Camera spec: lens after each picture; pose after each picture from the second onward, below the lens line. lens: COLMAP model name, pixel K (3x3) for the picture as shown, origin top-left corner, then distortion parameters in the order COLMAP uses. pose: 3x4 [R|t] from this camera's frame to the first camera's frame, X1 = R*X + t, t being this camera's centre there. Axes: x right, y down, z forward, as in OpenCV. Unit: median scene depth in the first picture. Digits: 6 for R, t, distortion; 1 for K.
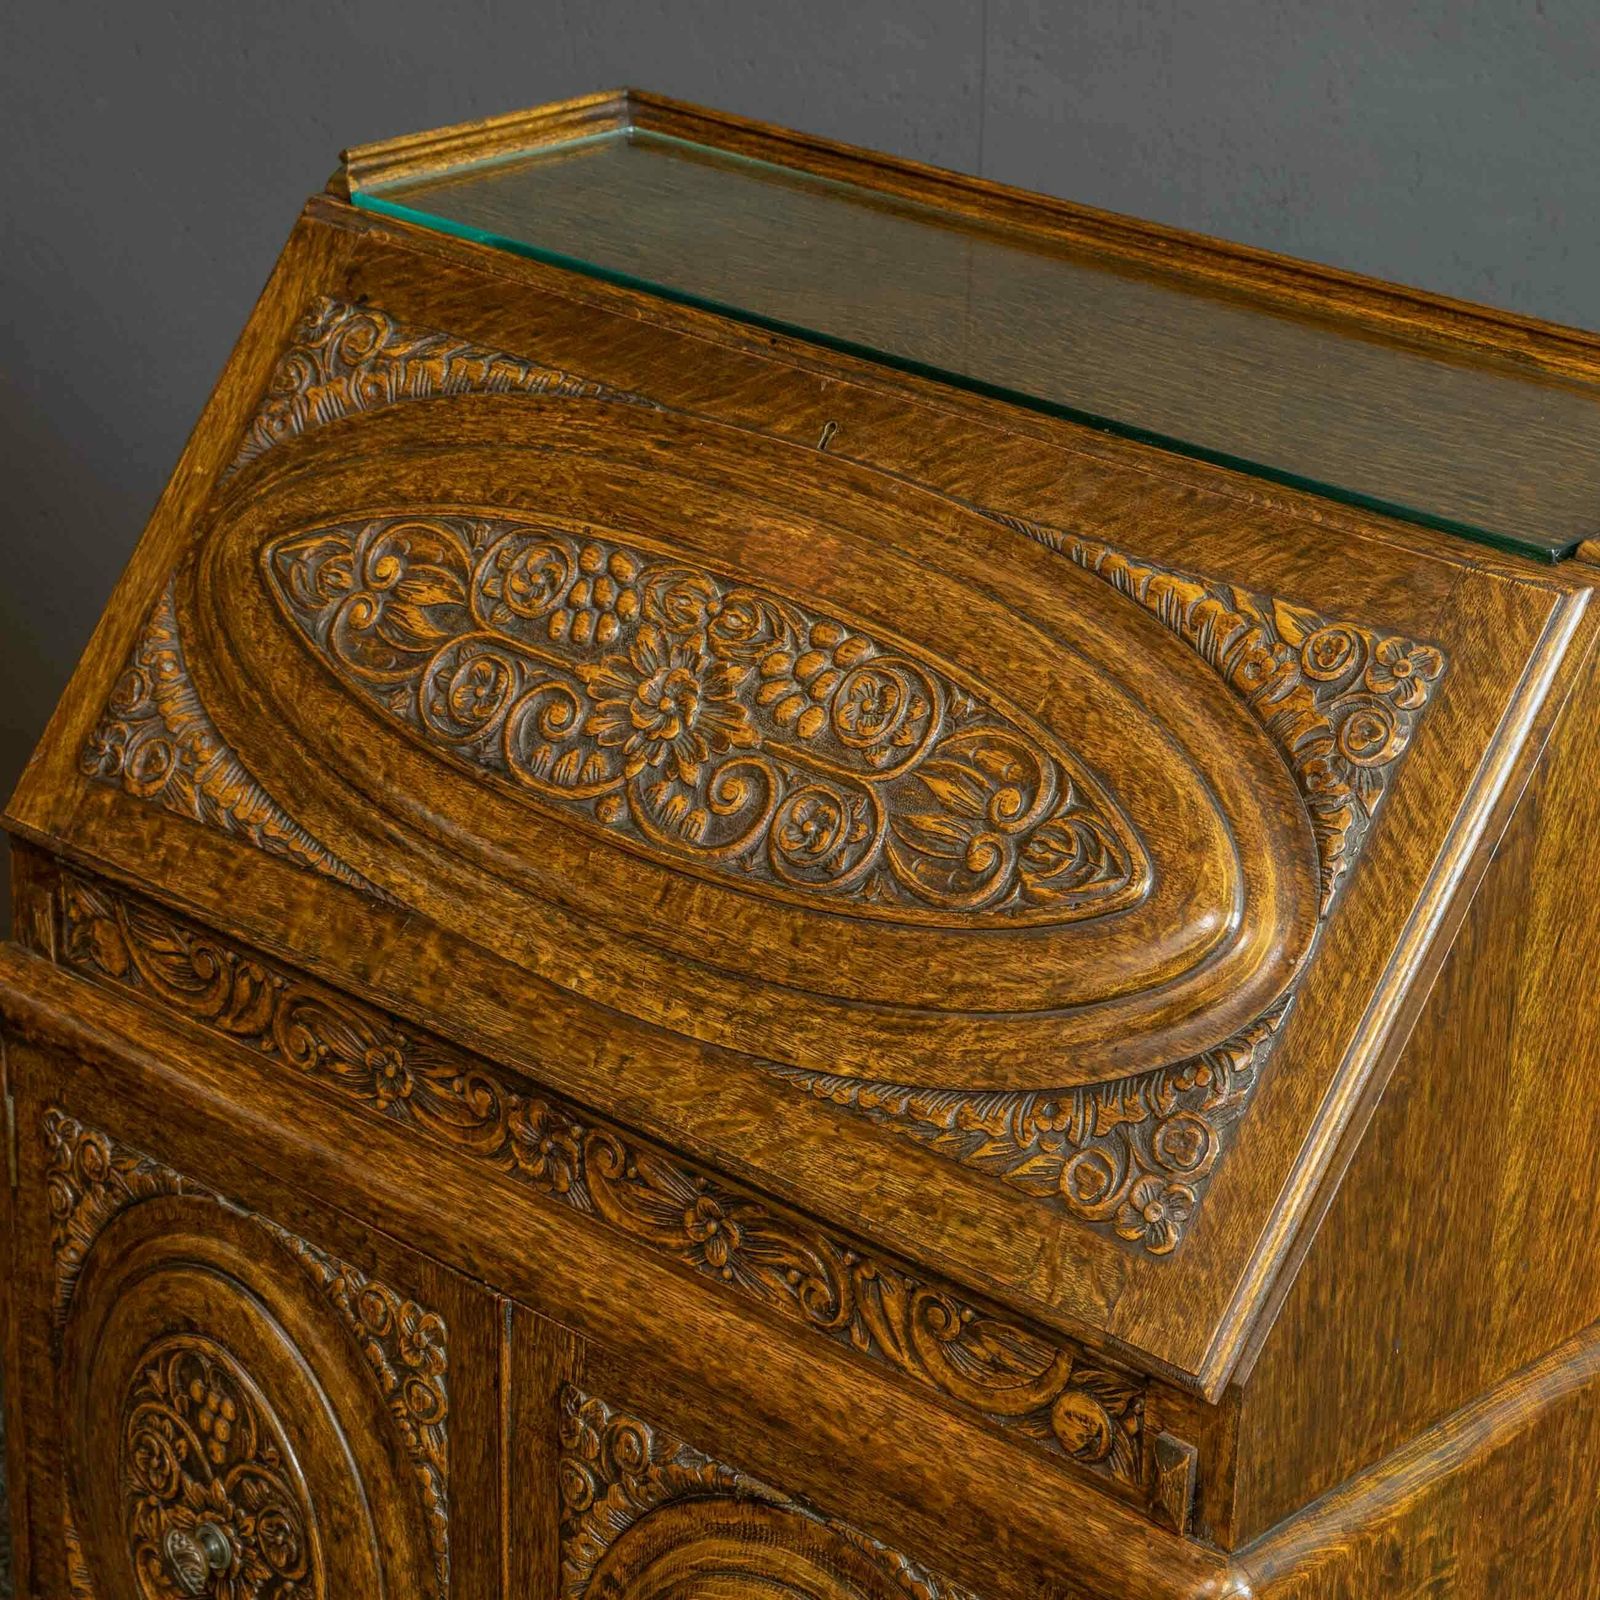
lens RADIAL K [[4142.5, 0, 811.7], [0, 4142.5, 762.5], [0, 0, 1]] dist [0.085868, -0.263232]
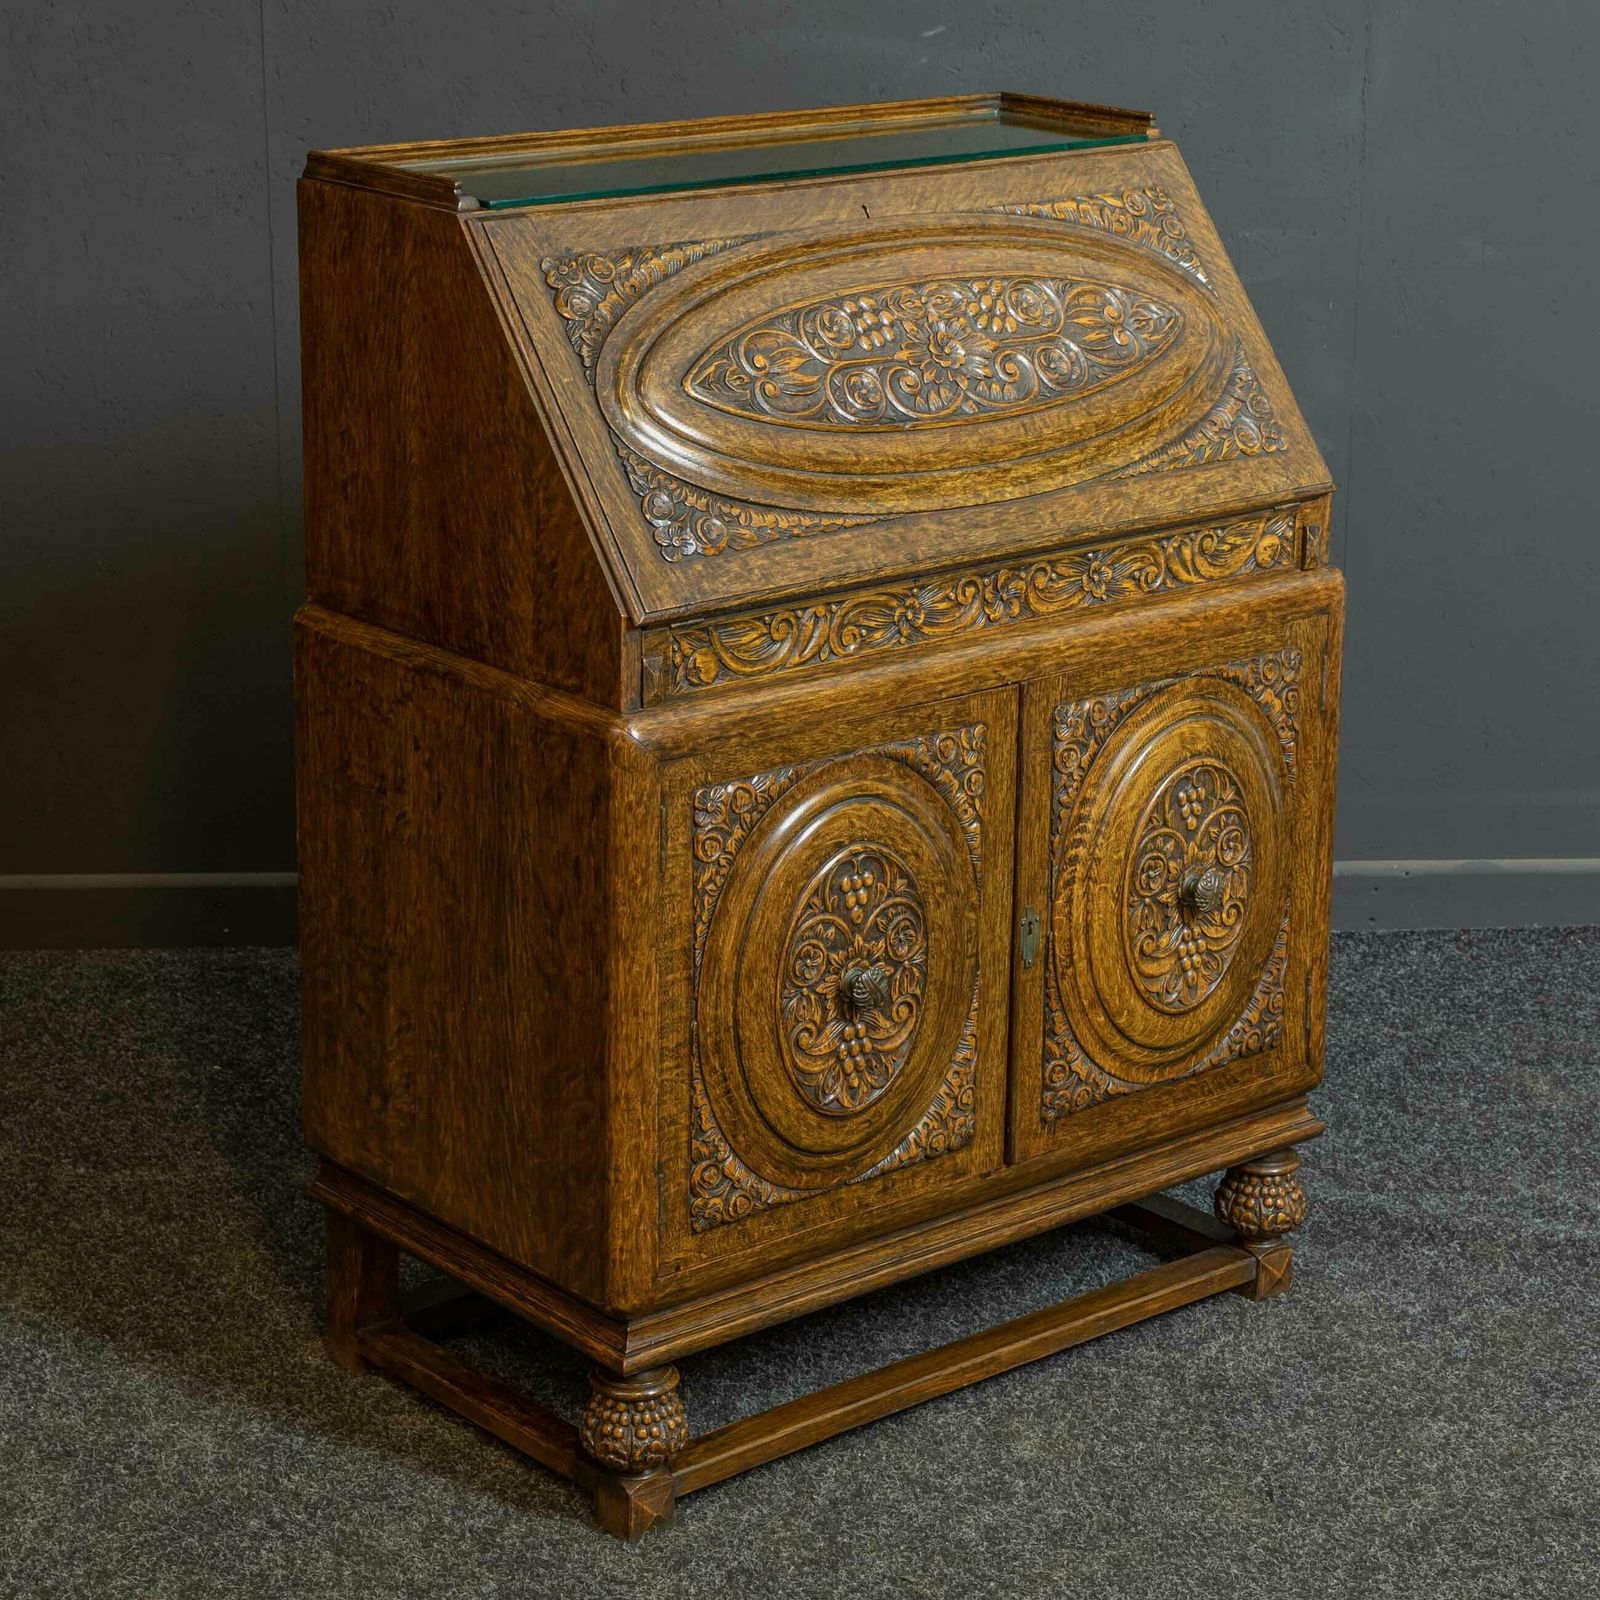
lens RADIAL K [[3829.6, 0, 803.2], [0, 3829.6, 728.3], [0, 0, 1]] dist [0.002526, 0.605213]
pose [[0.115958, -0.292022, 0.949356, -1.731435], [0.375158, 0.897880, 0.230365, -0.283305], [-0.919679, 0.329446, 0.213671, 0.757714]]
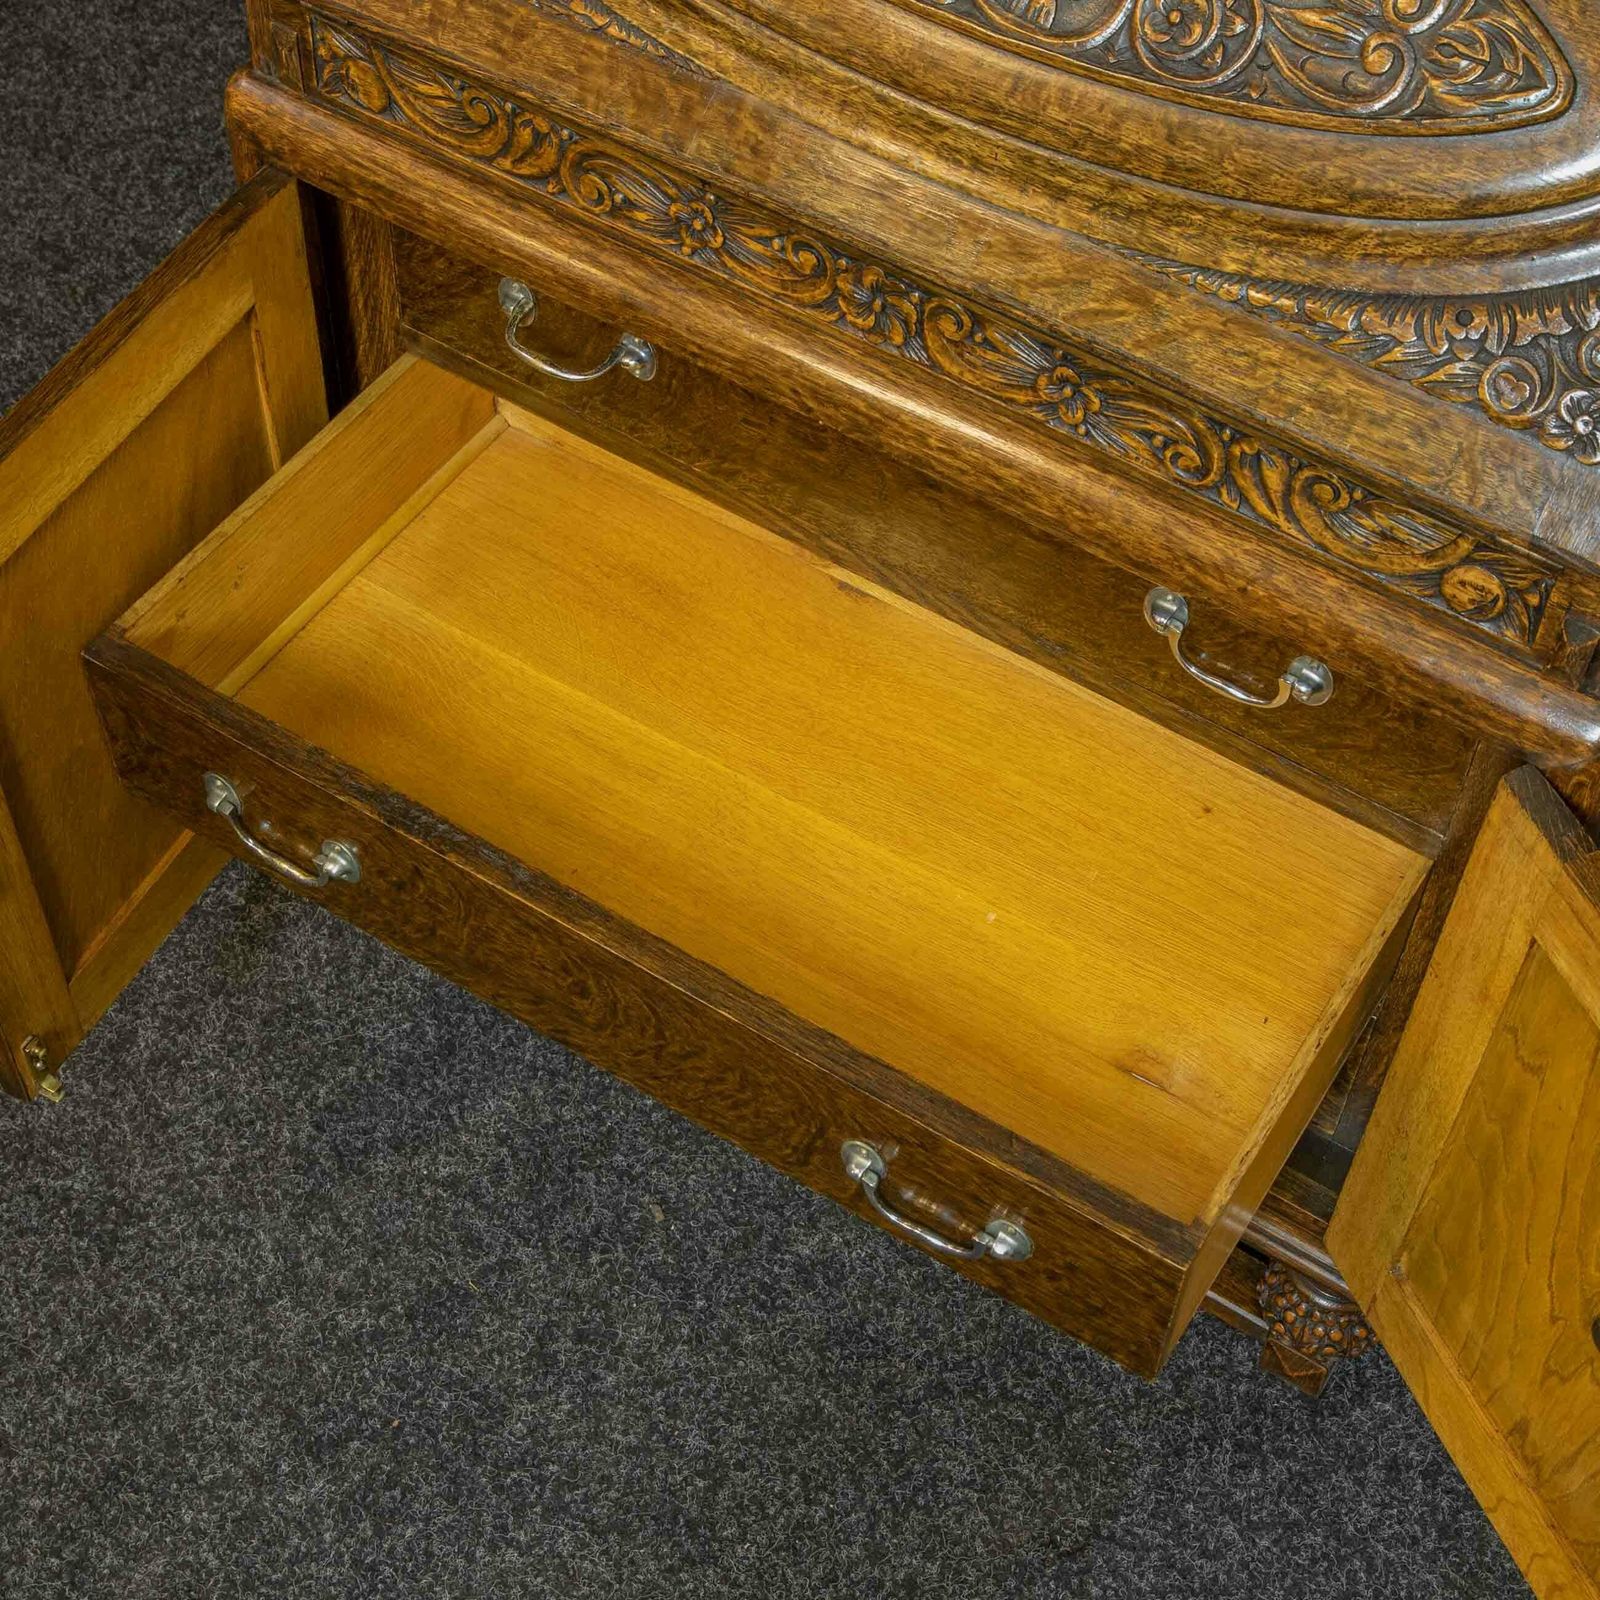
lens RADIAL K [[2592.5, 0, 825.9], [0, 2592.5, 801.8], [0, 0, 1]] dist [-0.057577, 0.030192]
pose [[0.983625, -0.127306, 0.127574, -0.182536], [0.049894, 0.872531, 0.486004, -0.122585], [-0.173183, -0.471681, 0.864595, 0.376108]]
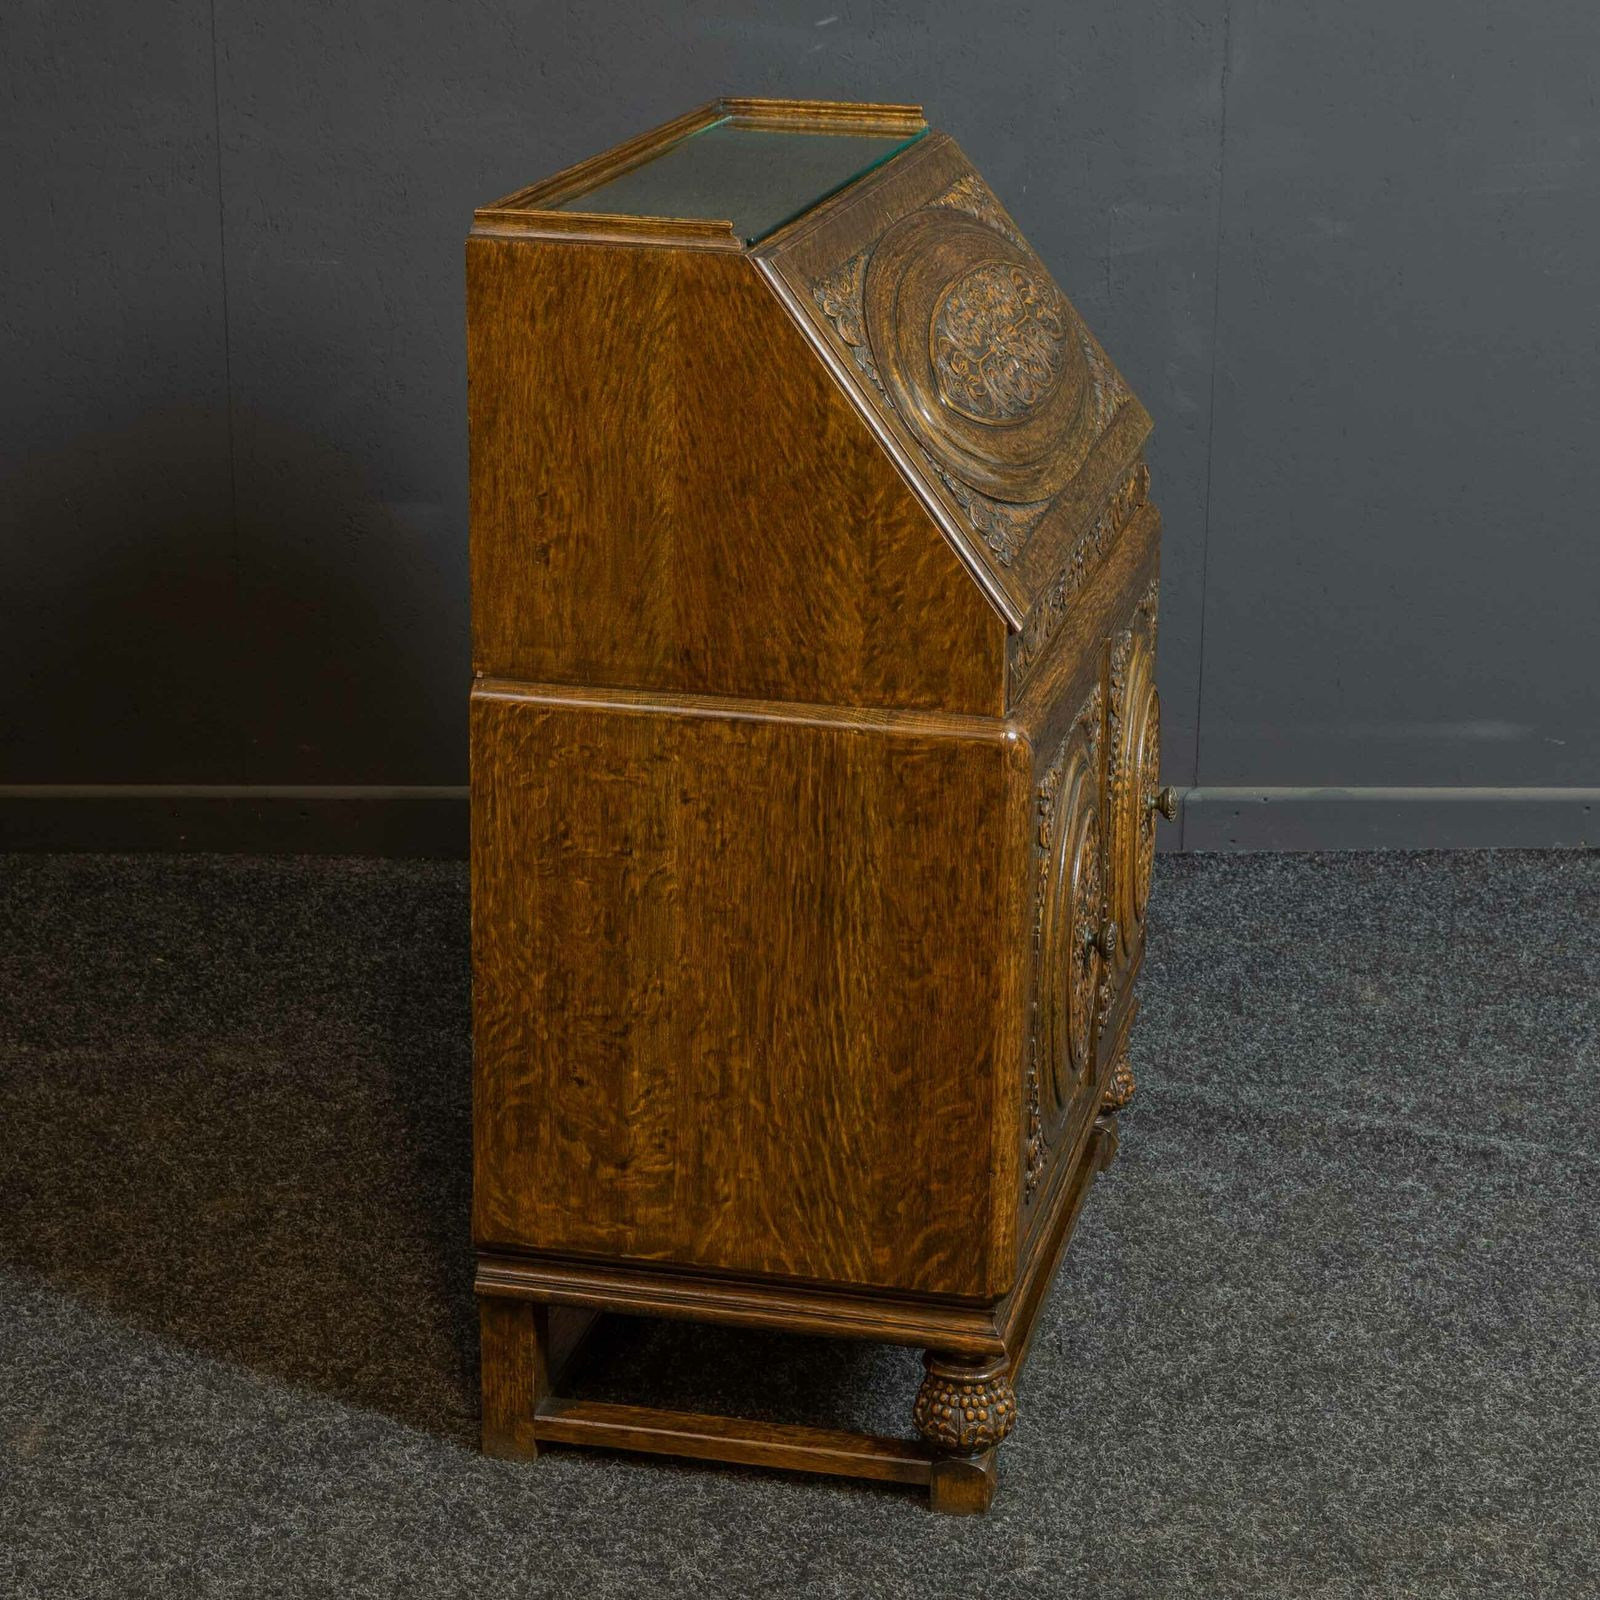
lens RADIAL K [[3829.6, 0, 803.2], [0, 3829.6, 728.3], [0, 0, 1]] dist [0.002526, 0.605213]
pose [[-0.504354, -0.271806, 0.819603, -1.528747], [0.314515, 0.826142, 0.467516, -0.741191], [-0.804182, 0.493570, -0.331180, 1.780382]]
